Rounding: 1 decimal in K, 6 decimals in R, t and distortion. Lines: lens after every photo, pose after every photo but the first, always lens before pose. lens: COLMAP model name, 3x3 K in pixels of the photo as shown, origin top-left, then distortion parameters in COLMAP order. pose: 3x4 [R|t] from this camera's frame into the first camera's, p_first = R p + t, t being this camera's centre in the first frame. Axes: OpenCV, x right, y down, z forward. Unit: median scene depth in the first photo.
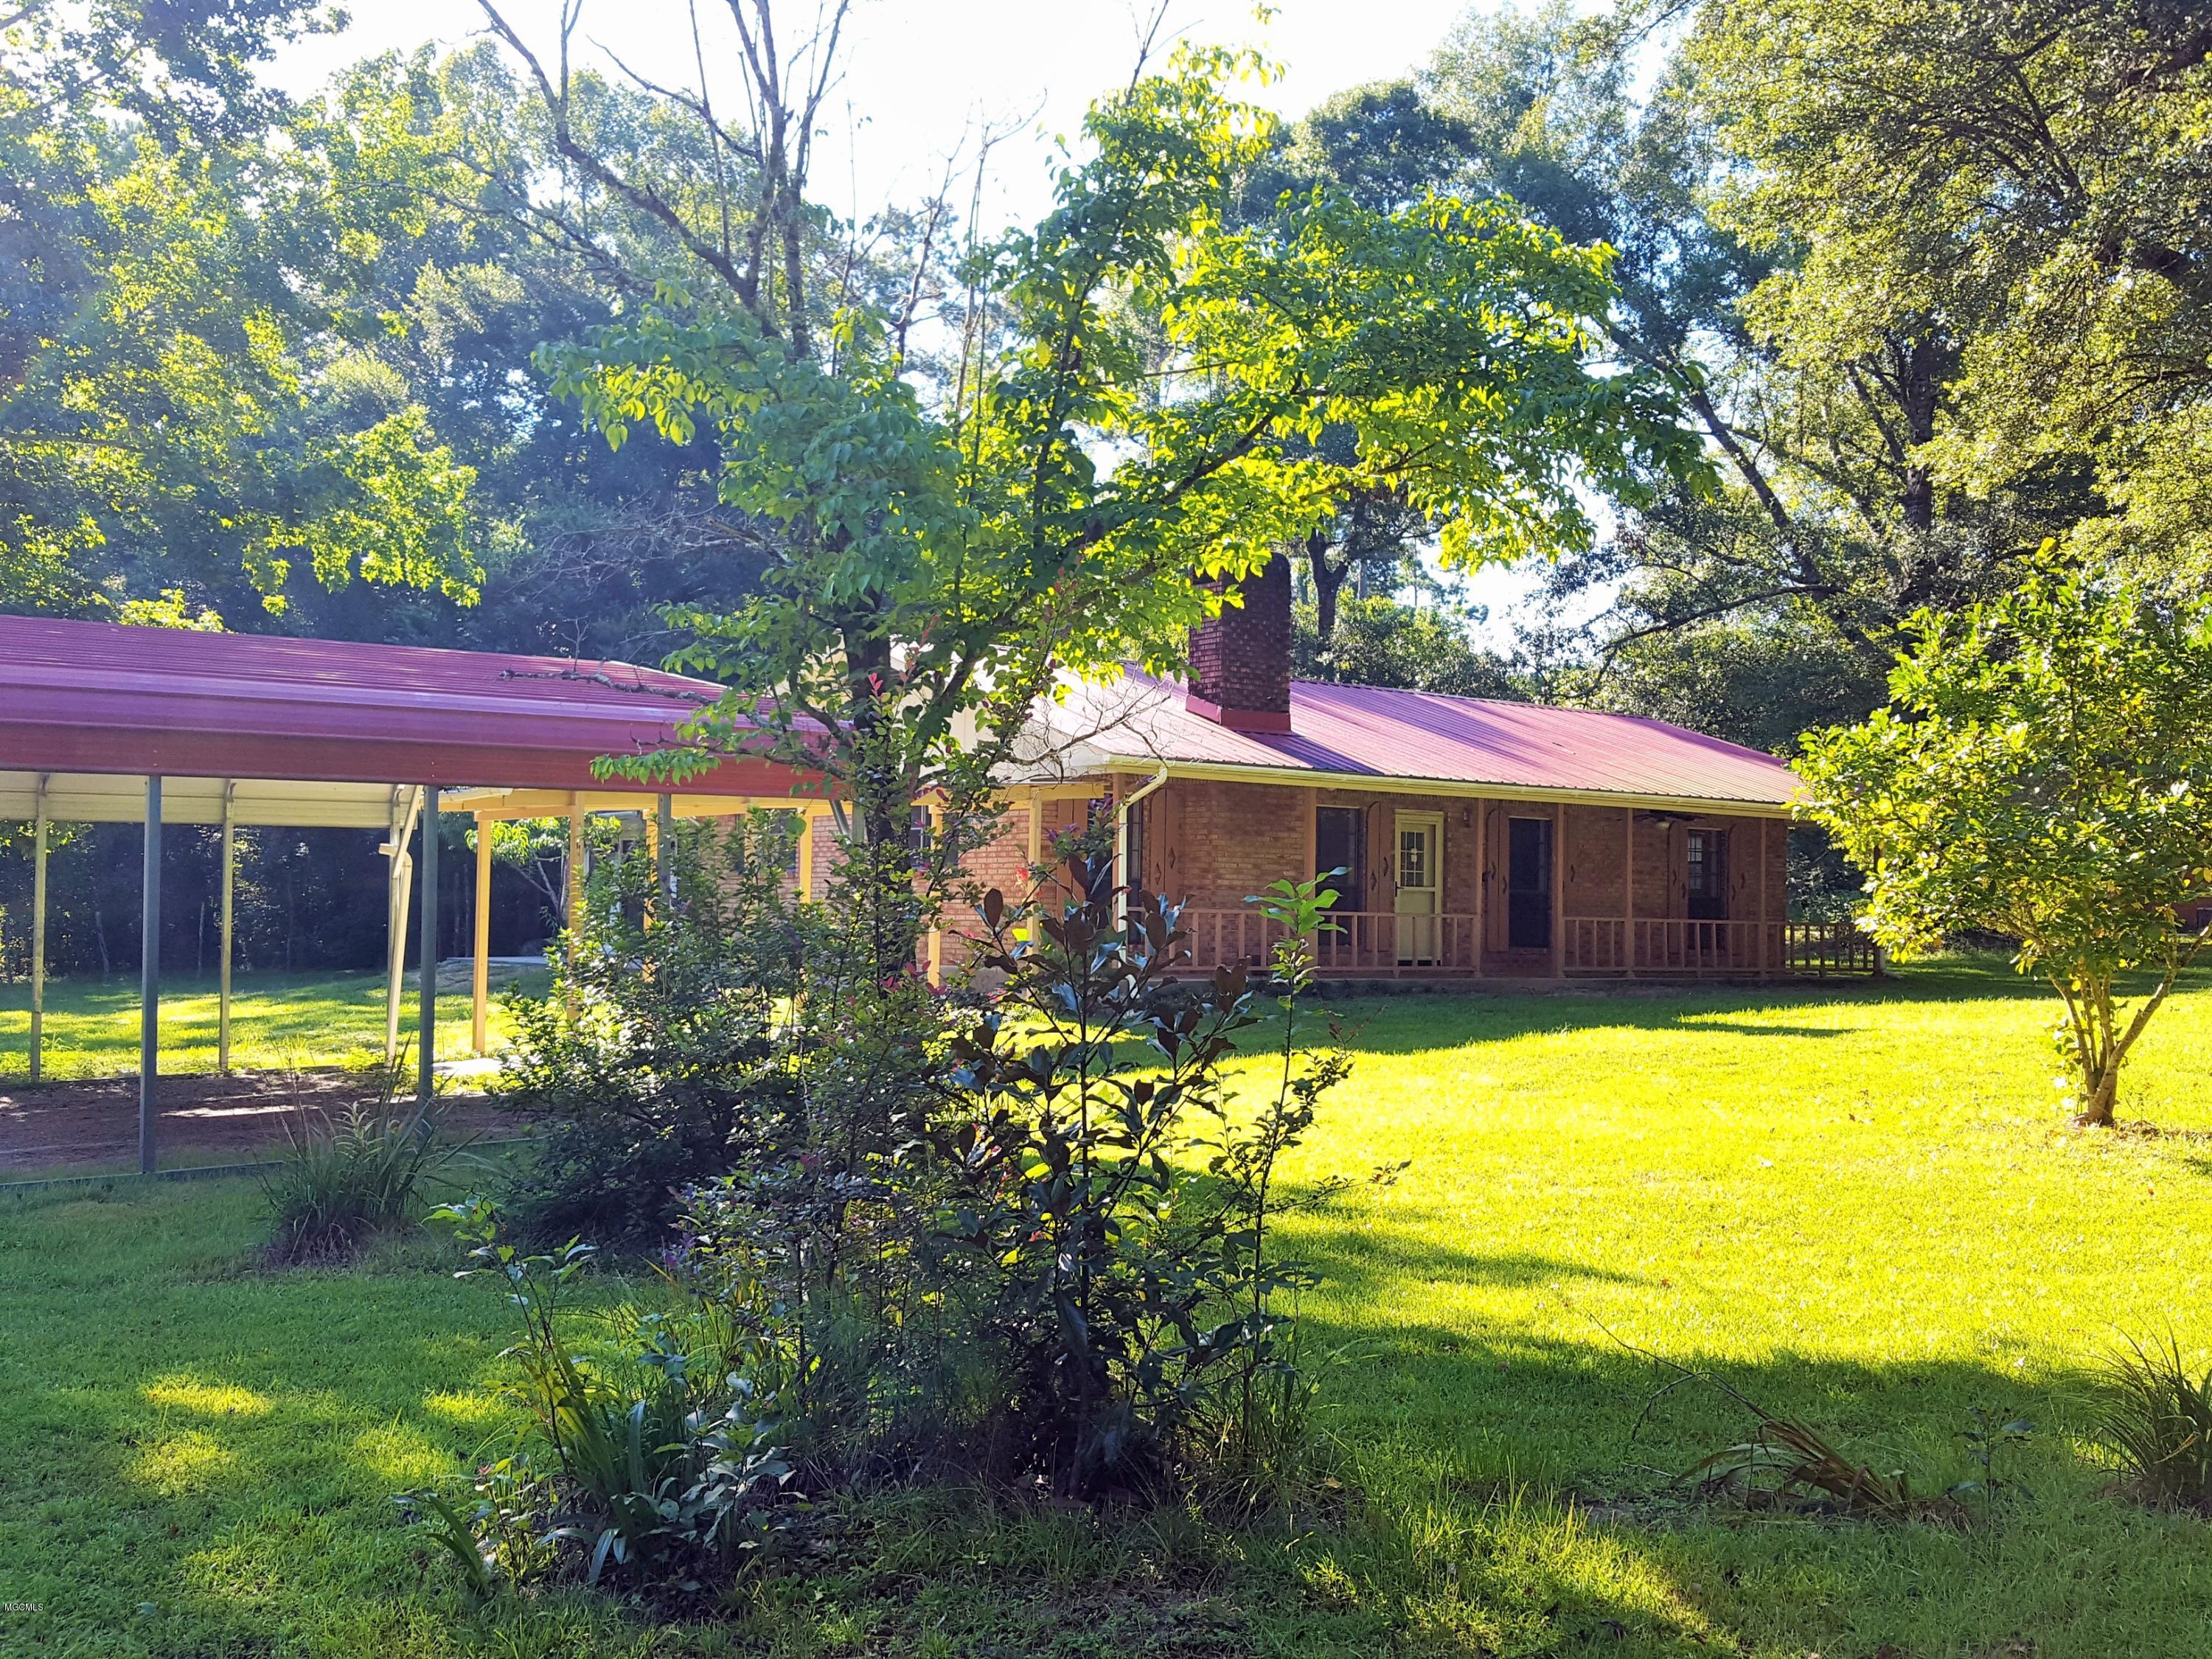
lens RADIAL K [[2221.2, 0, 1105.5], [0, 2221.2, 833.3], [0, 0, 1]] dist [0.029431, 0.000000]
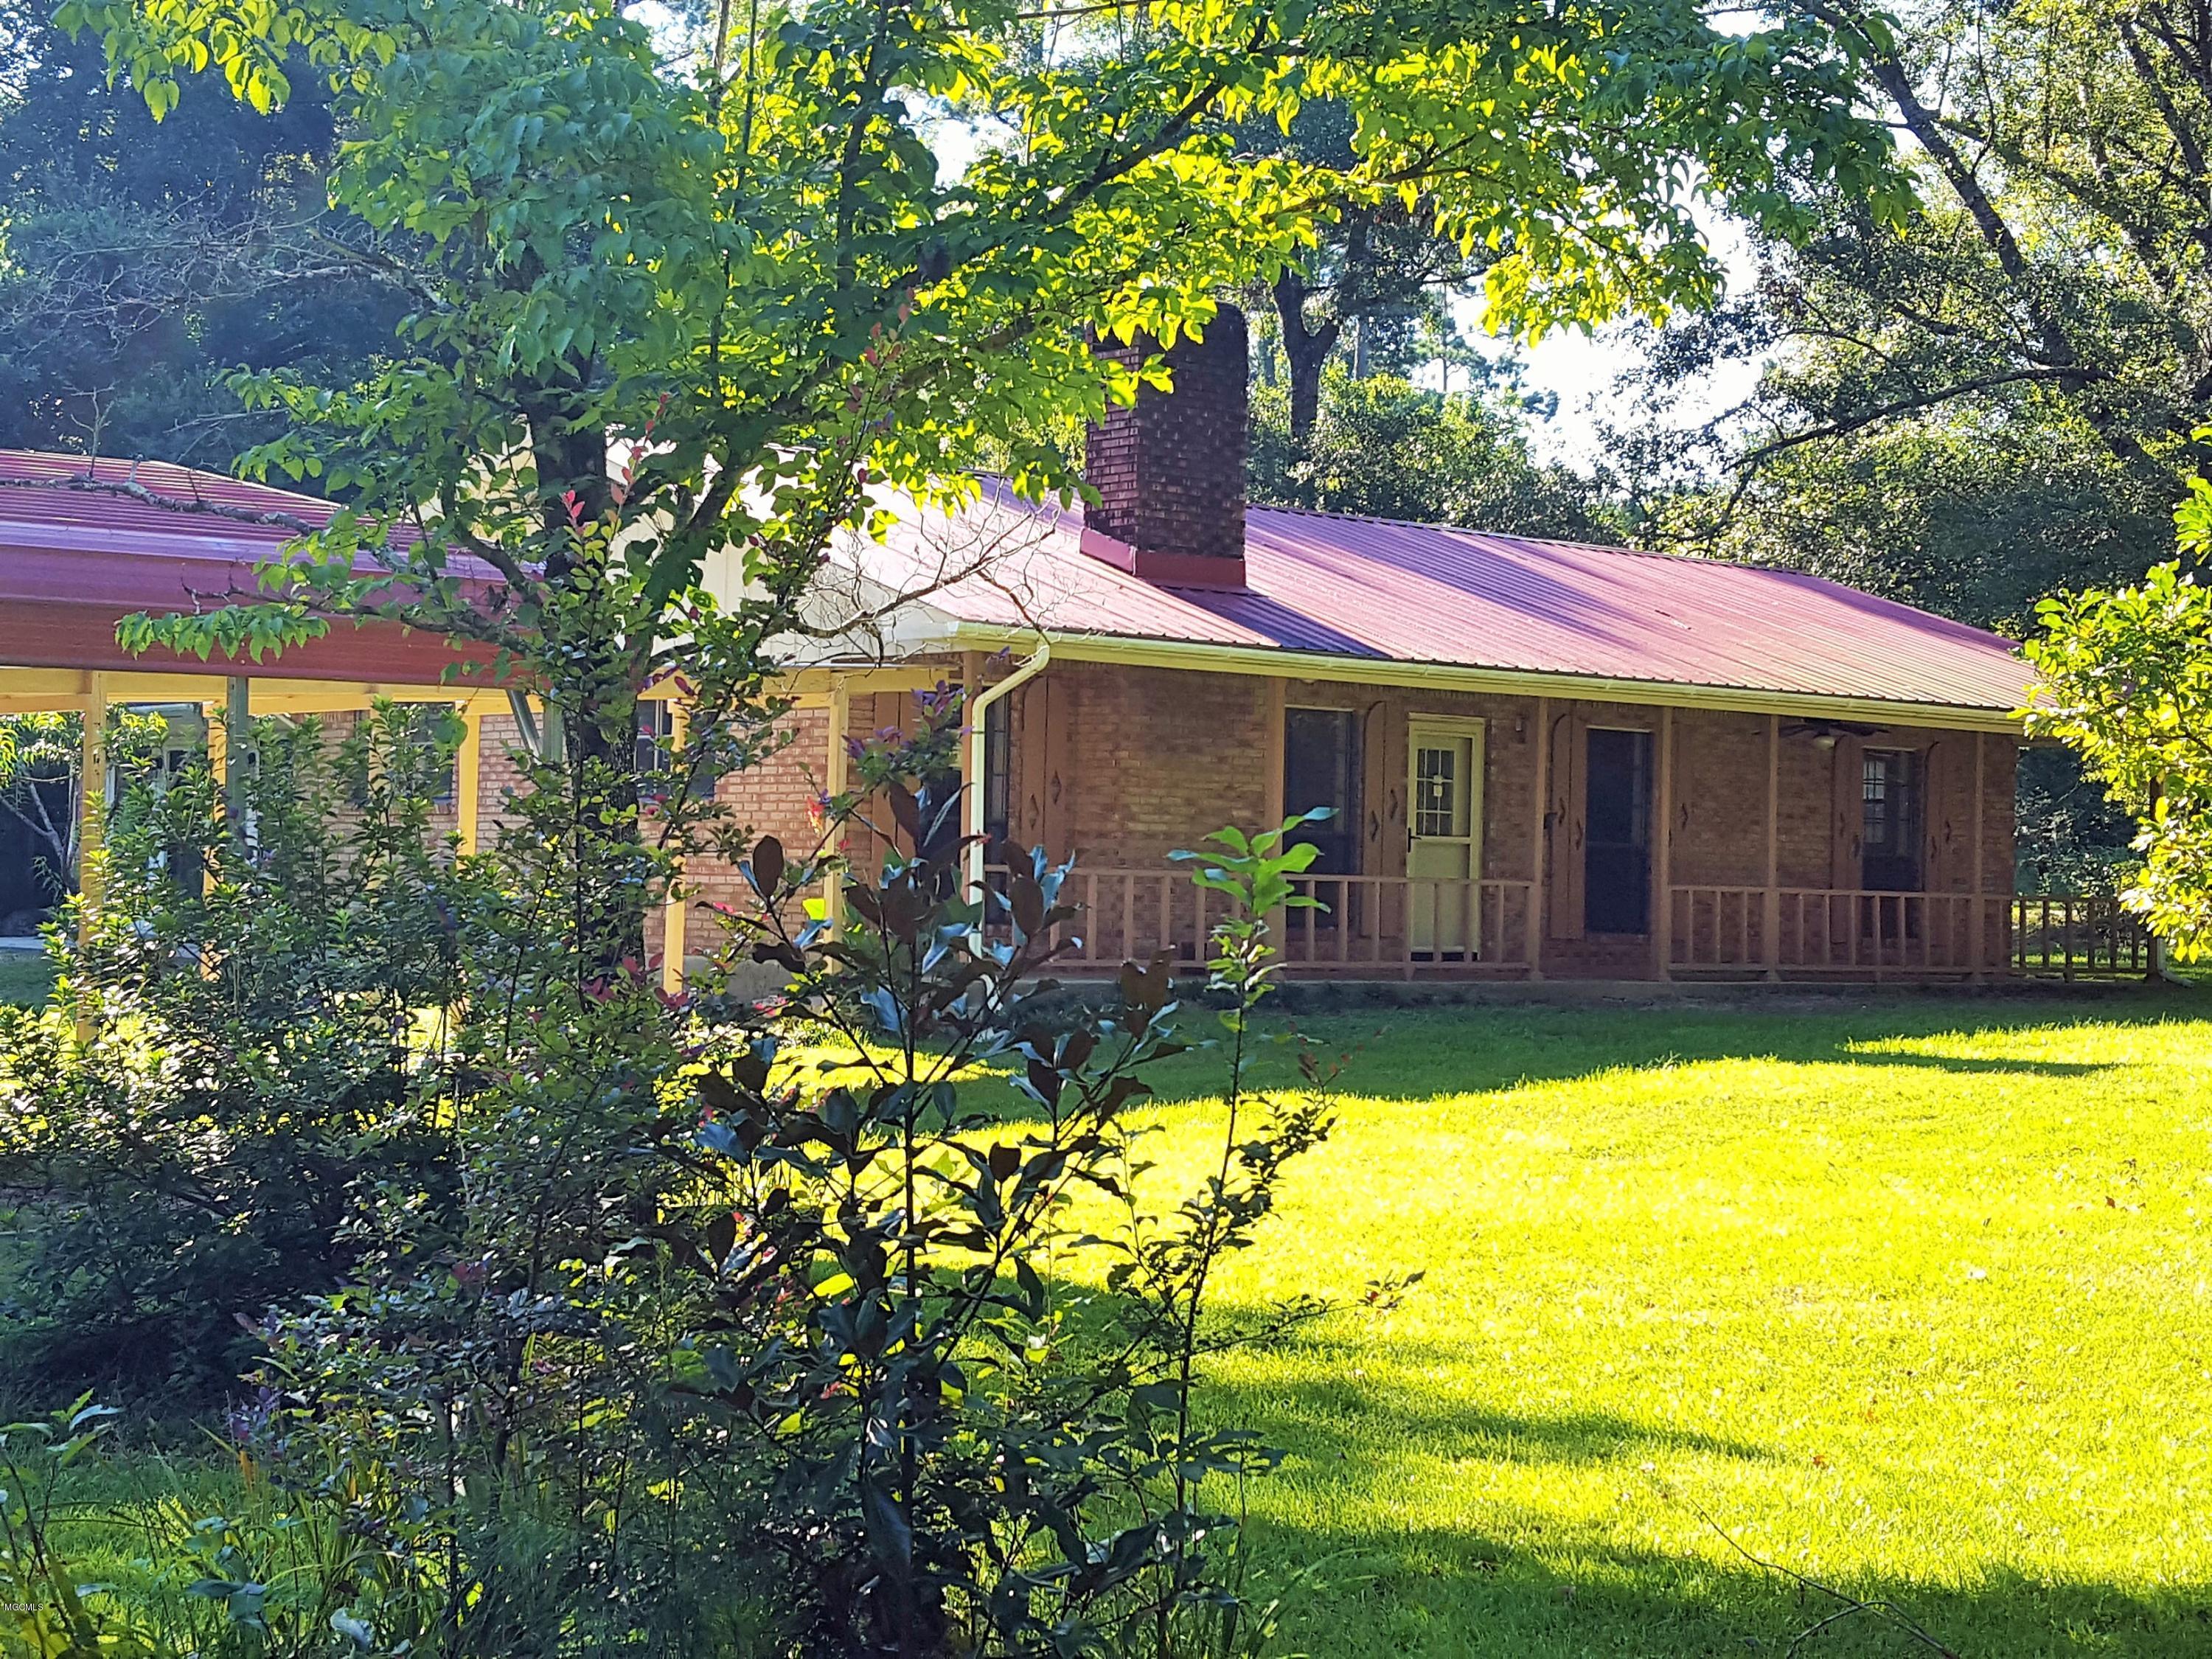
lens RADIAL K [[2221.2, 0, 1109.2], [0, 2221.2, 805.7], [0, 0, 1]] dist [0.029431, 0.000000]
pose [[0.999246, 0.007488, 0.038088, 0.021637], [-0.009418, 0.998668, 0.050723, -0.016110], [-0.037657, -0.051044, 0.997986, 0.371169]]
